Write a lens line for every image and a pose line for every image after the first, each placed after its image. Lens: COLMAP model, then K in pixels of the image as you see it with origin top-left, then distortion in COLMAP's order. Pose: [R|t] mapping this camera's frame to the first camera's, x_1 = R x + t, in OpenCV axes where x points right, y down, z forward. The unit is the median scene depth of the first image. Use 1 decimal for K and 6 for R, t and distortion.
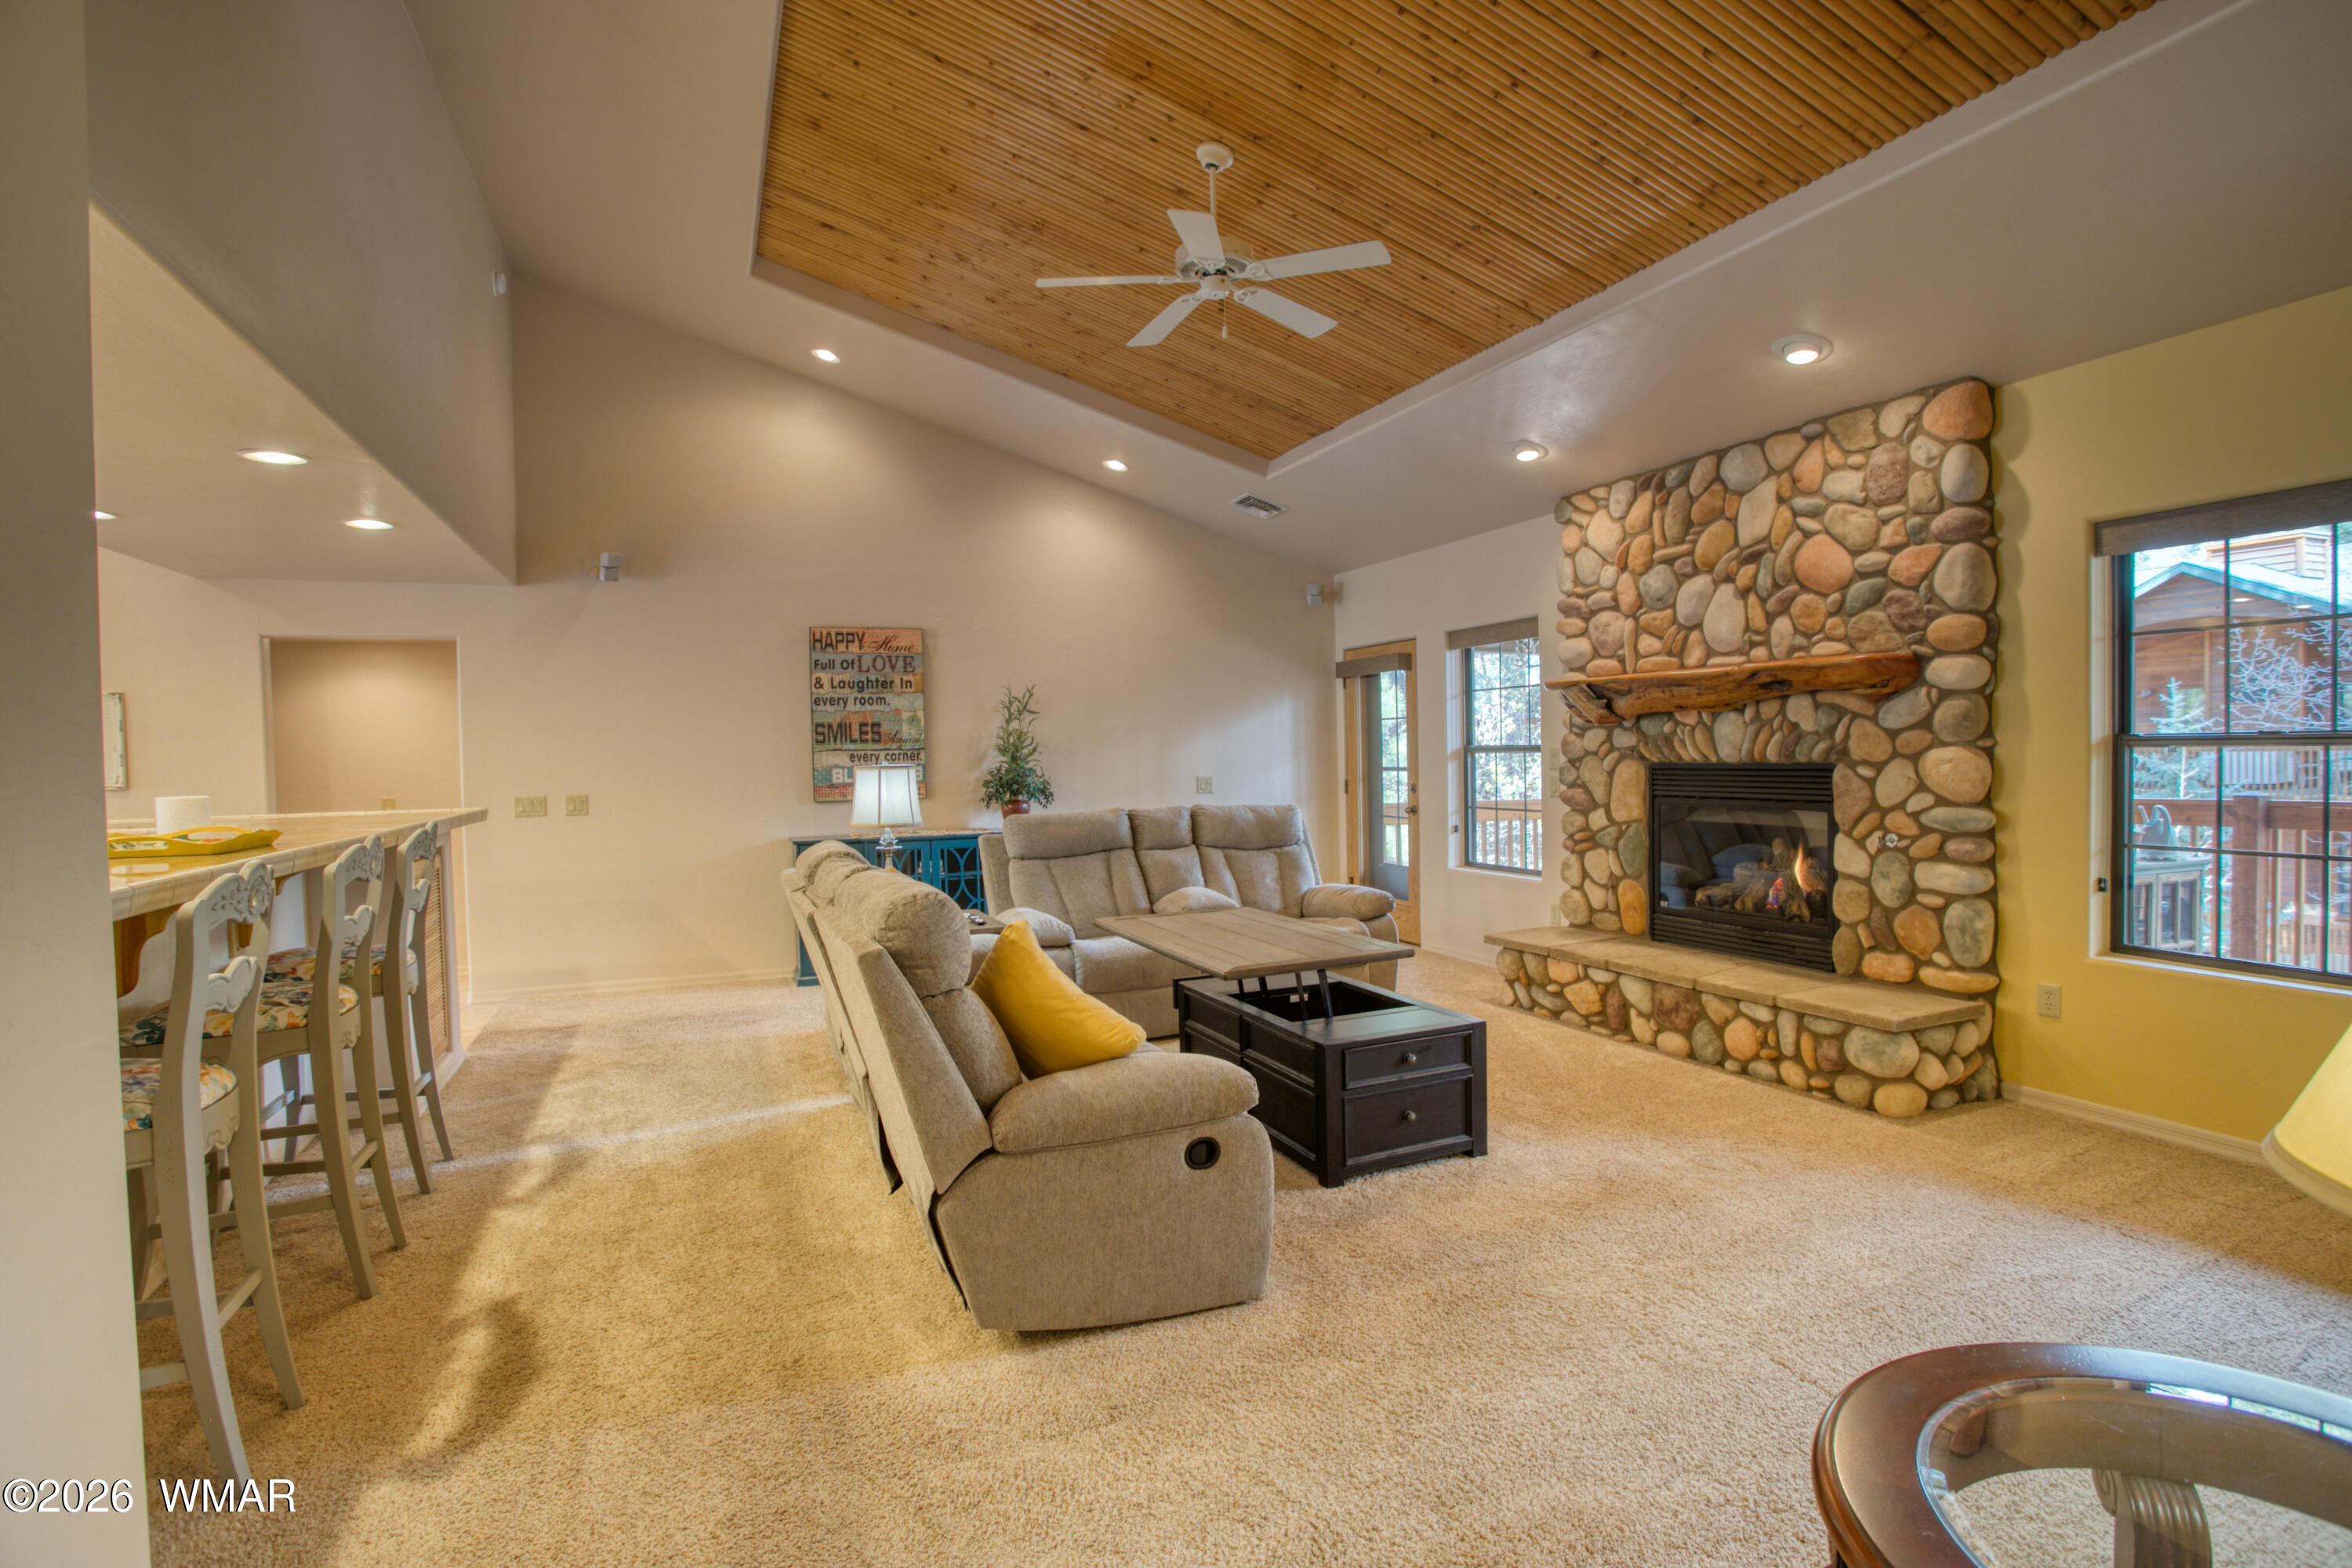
lens RADIAL K [[1146.9, 0, 1186.3], [0, 1146.9, 785.7], [0, 0, 1]] dist [-0.068598, 0.025576]
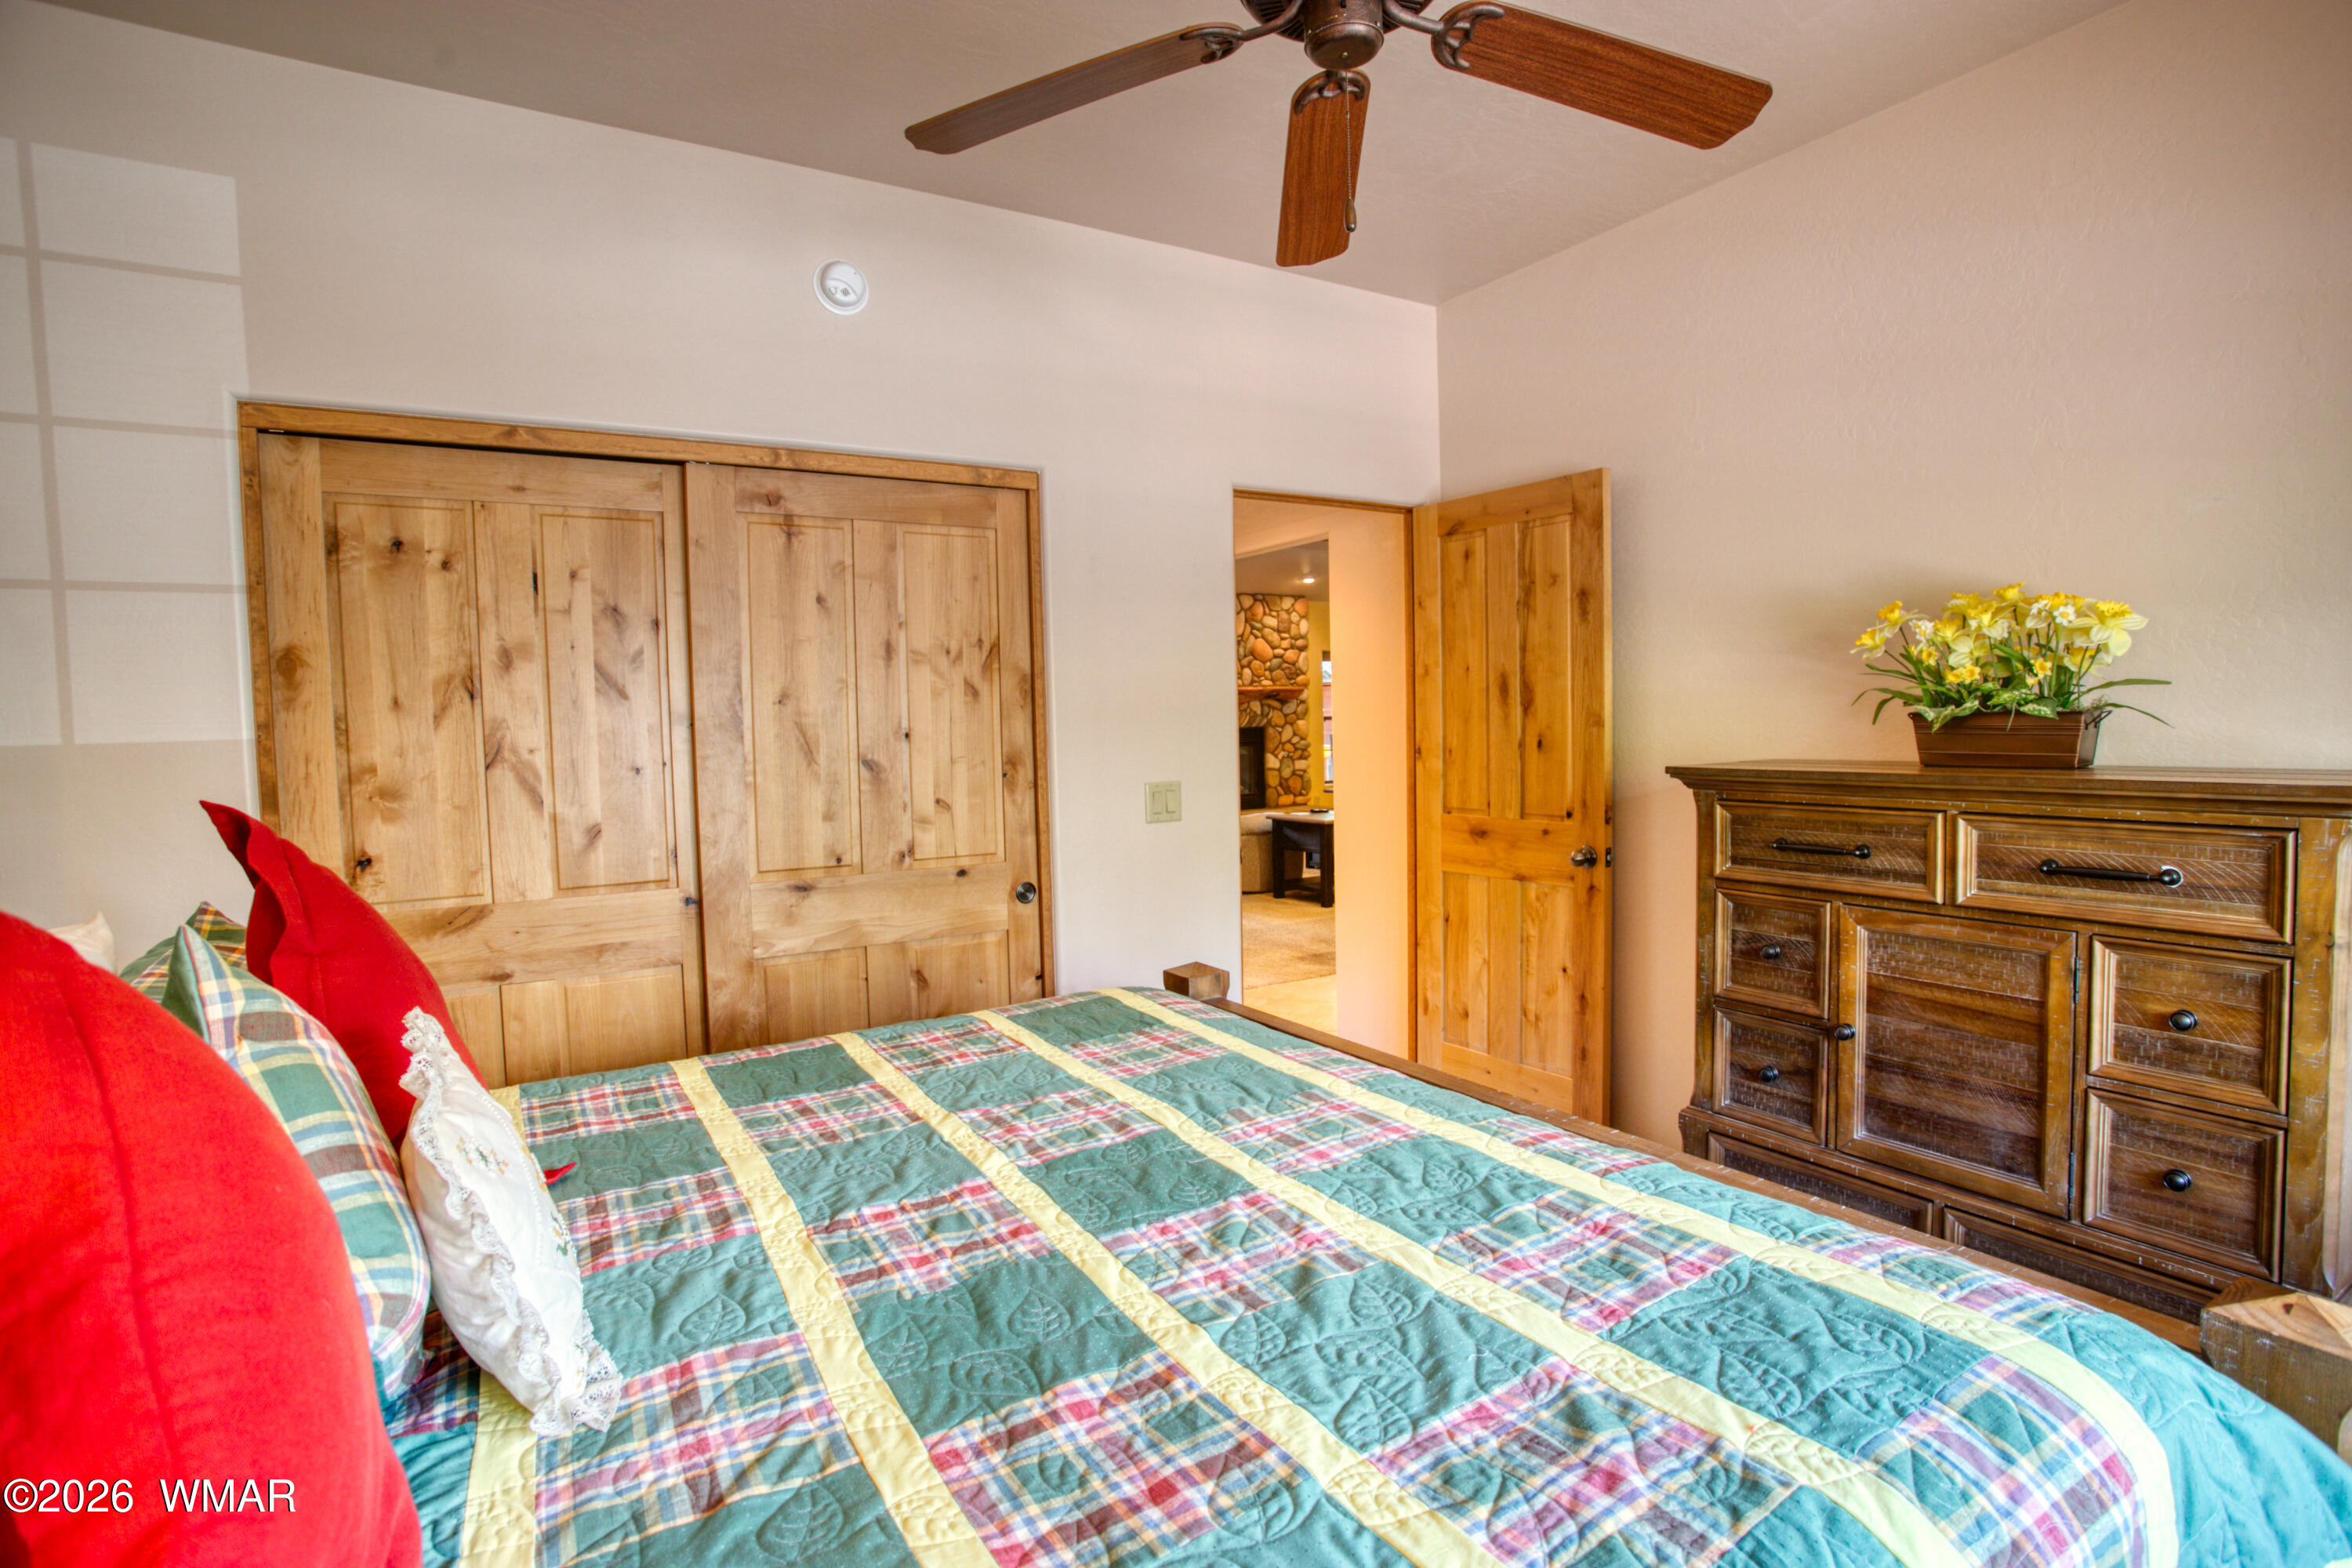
lens RADIAL K [[1146.9, 0, 1181.6], [0, 1146.9, 777.6], [0, 0, 1]] dist [-0.068598, 0.025576]
pose [[-0.142526, -0.027665, 0.989404, -1.906440], [0.057775, 0.997672, 0.036219, -0.009151], [-0.988104, 0.062325, -0.140595, 1.473002]]
